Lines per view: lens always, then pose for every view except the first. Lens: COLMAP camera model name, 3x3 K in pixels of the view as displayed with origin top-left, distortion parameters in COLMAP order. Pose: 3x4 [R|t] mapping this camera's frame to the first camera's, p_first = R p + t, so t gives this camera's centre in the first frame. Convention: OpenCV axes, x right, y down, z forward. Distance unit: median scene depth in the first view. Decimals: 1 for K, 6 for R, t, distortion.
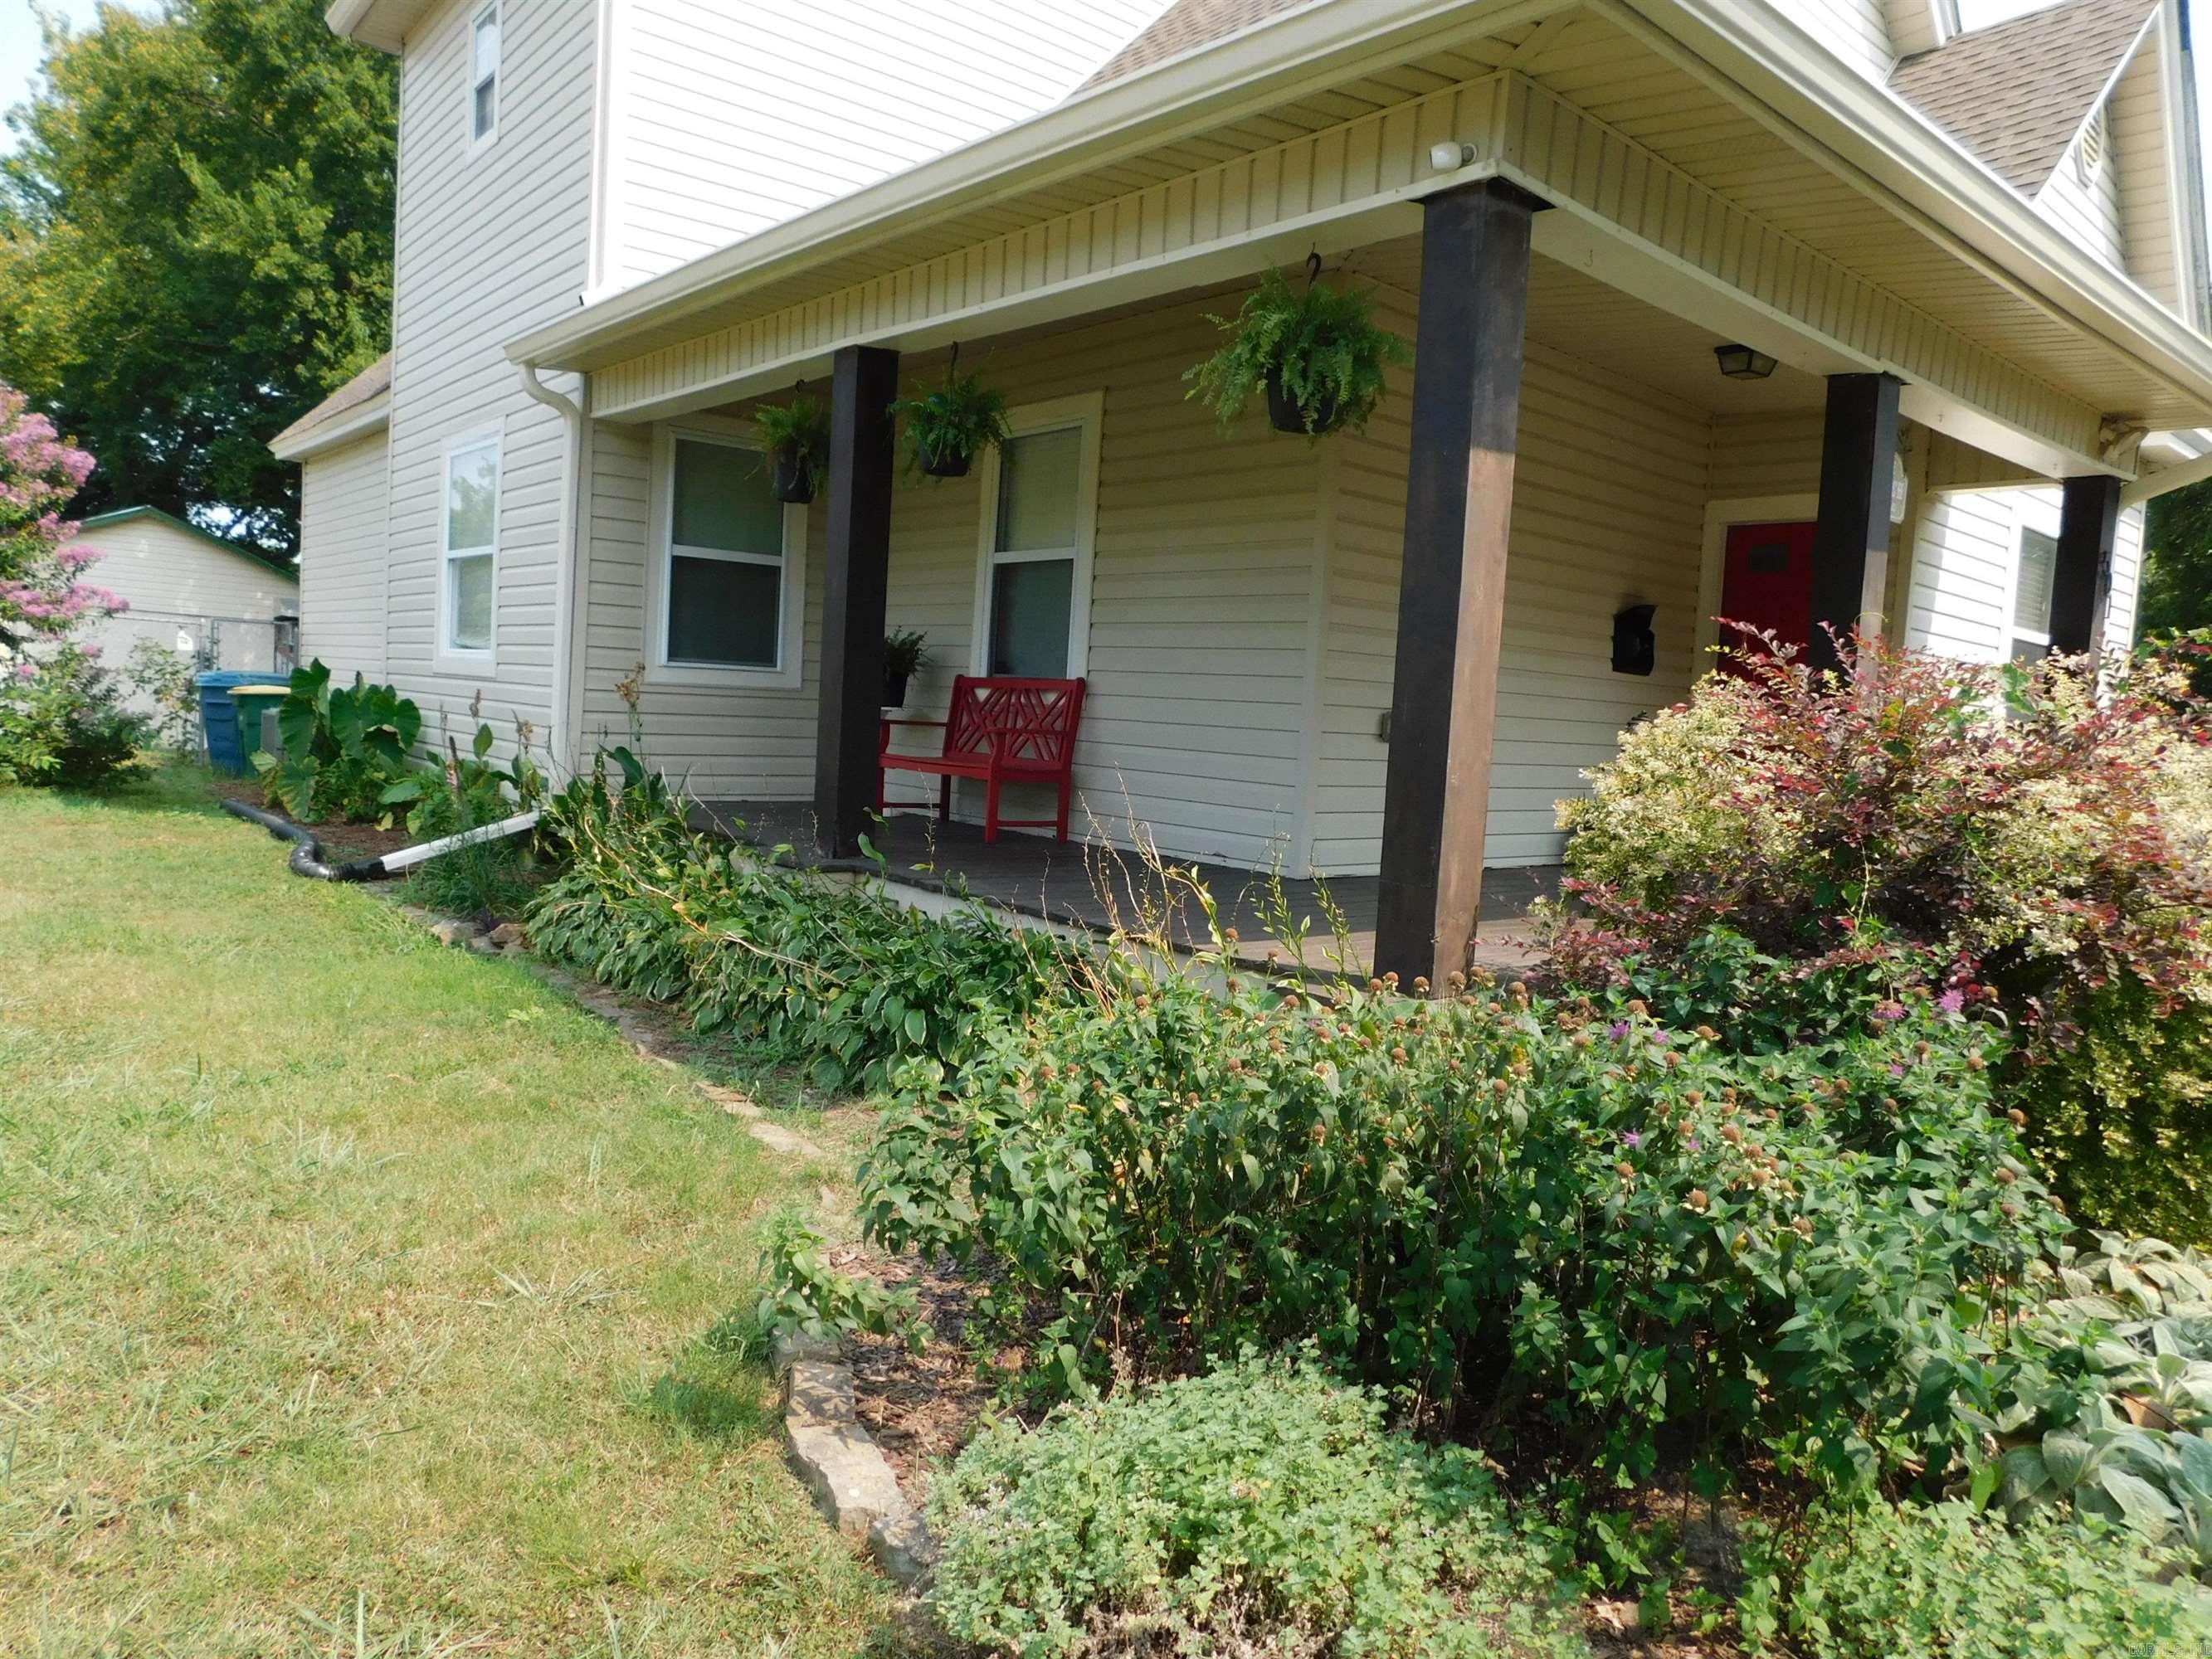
lens RADIAL K [[1465.0, 0, 1106.0], [0, 1465.0, 829.5], [0, 0, 1]] dist [-0.072131, 0.059795]
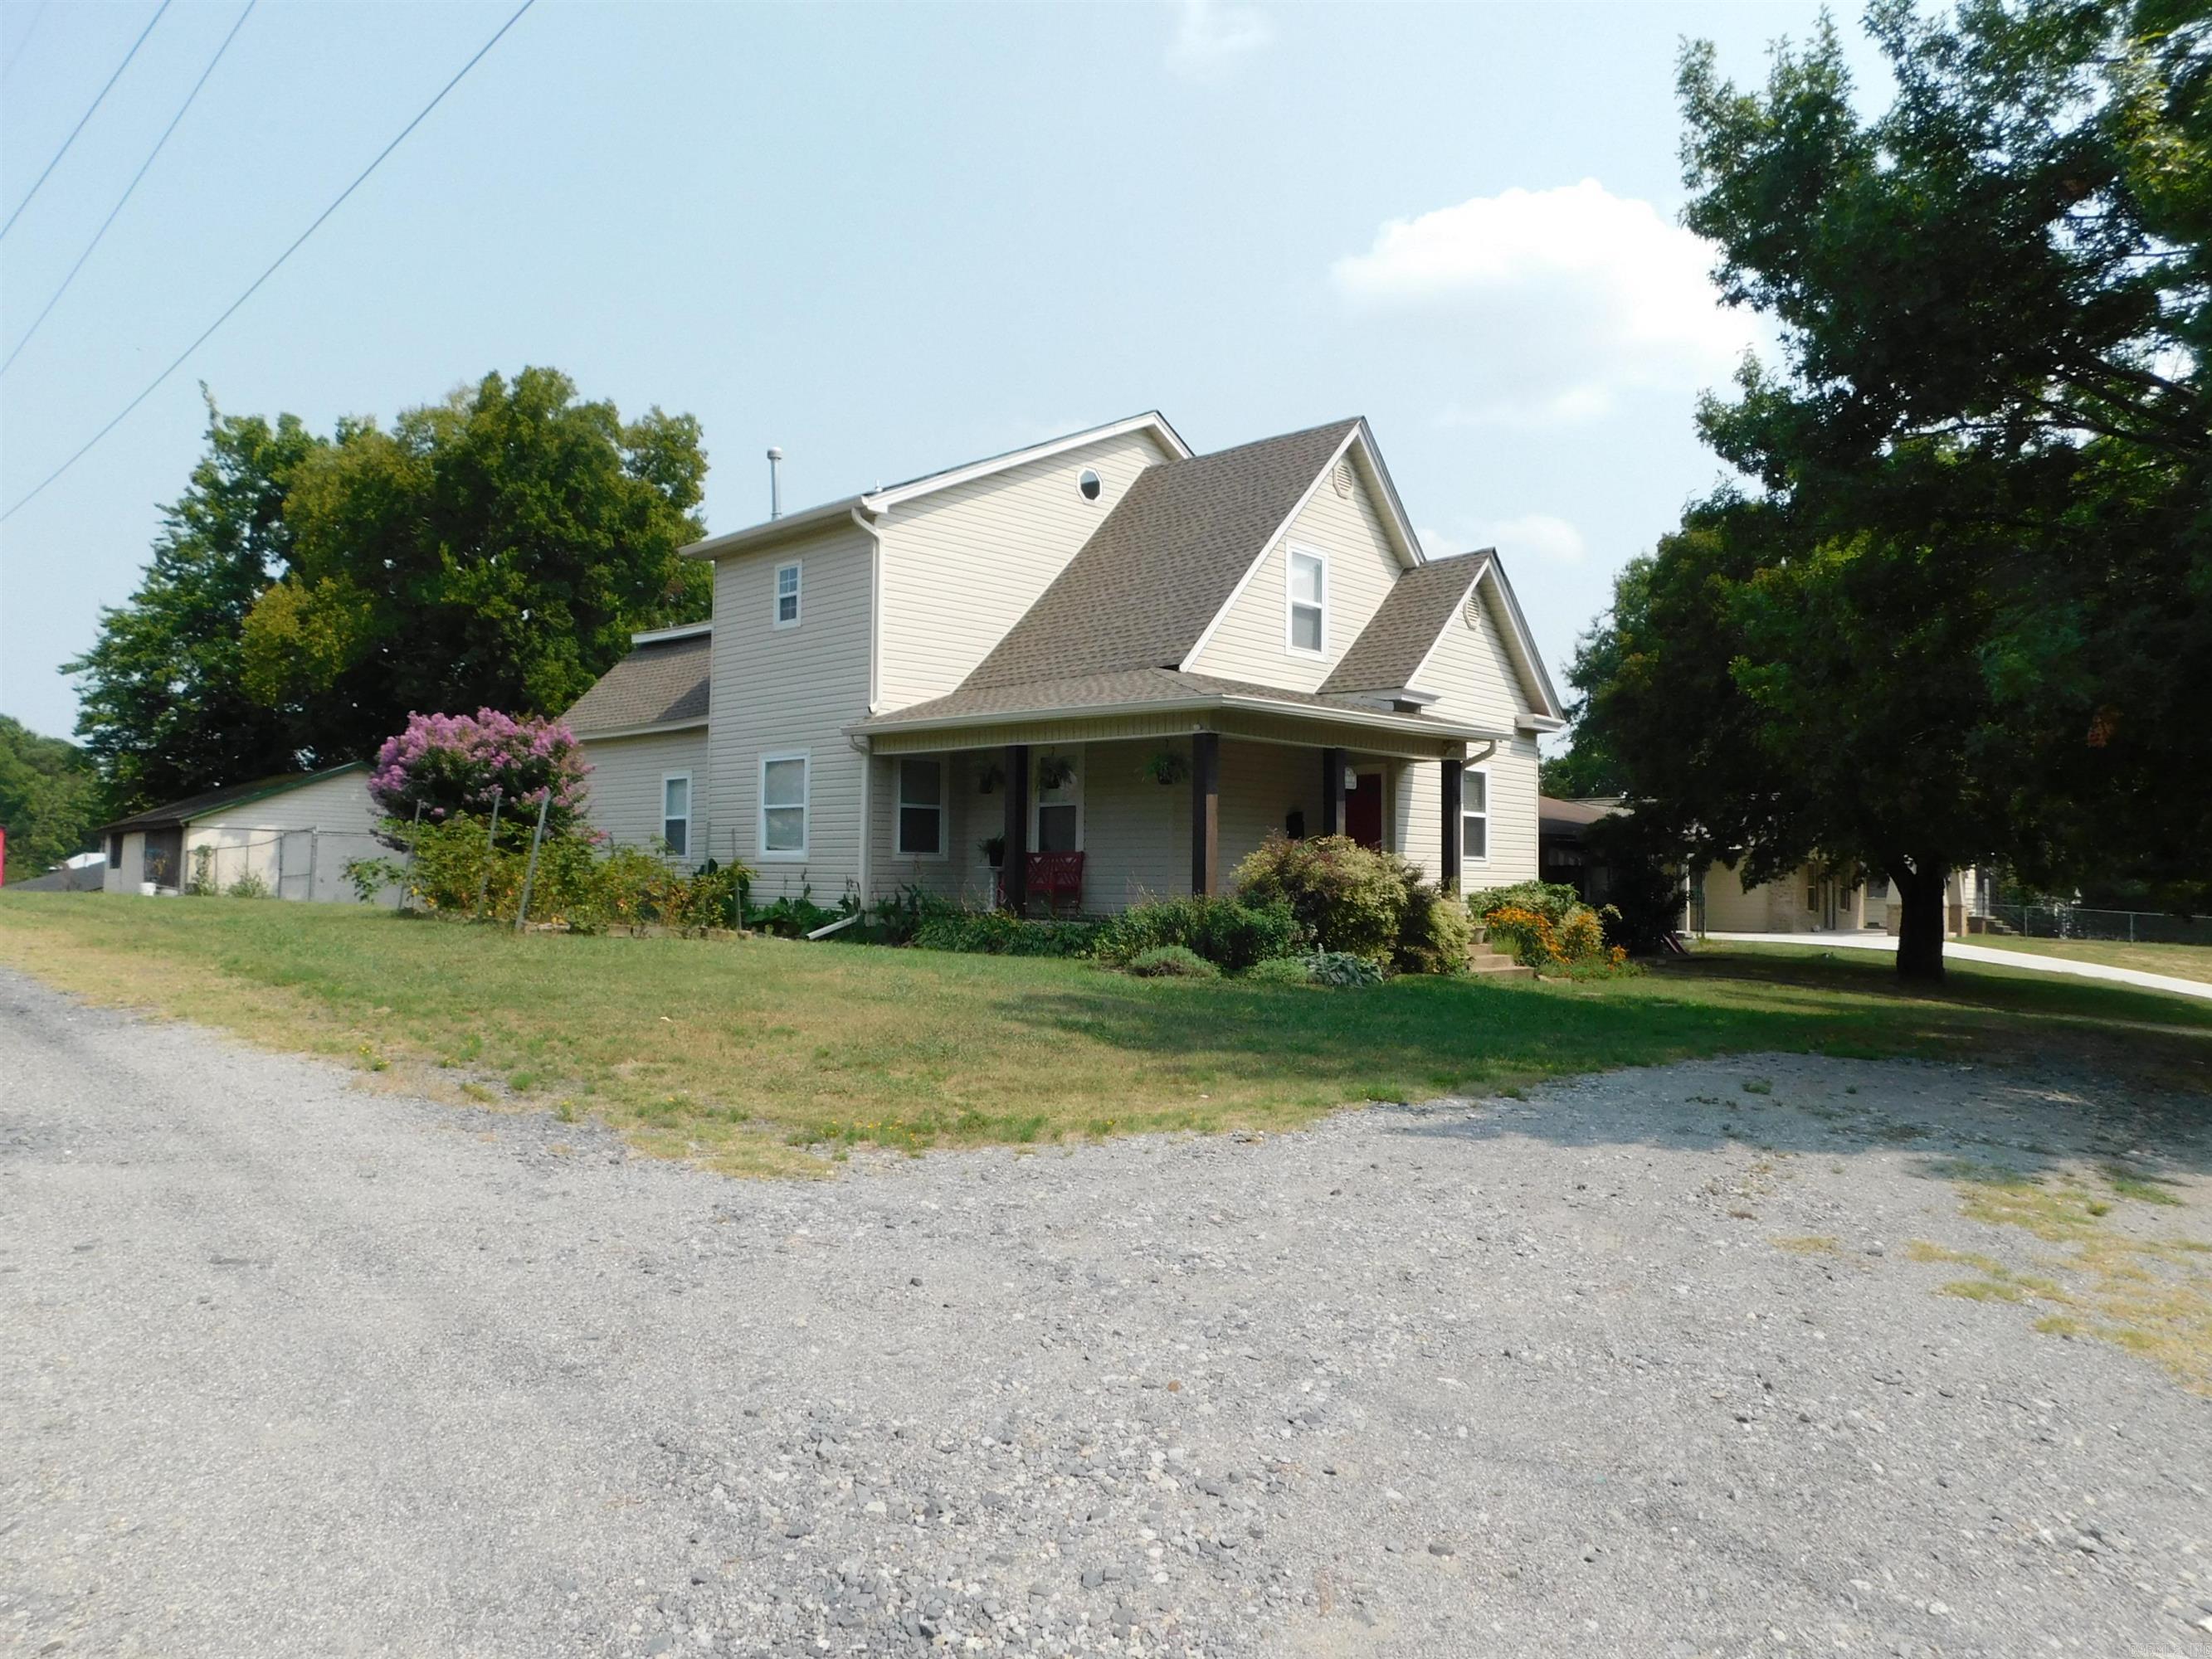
lens RADIAL K [[1465.0, 0, 1106.0], [0, 1465.0, 829.5], [0, 0, 1]] dist [-0.072131, 0.059795]
pose [[0.993538, -0.046264, 0.103645, -0.215812], [0.057727, 0.992201, -0.110478, 0.131532], [-0.097725, 0.115747, 0.988460, -1.405039]]
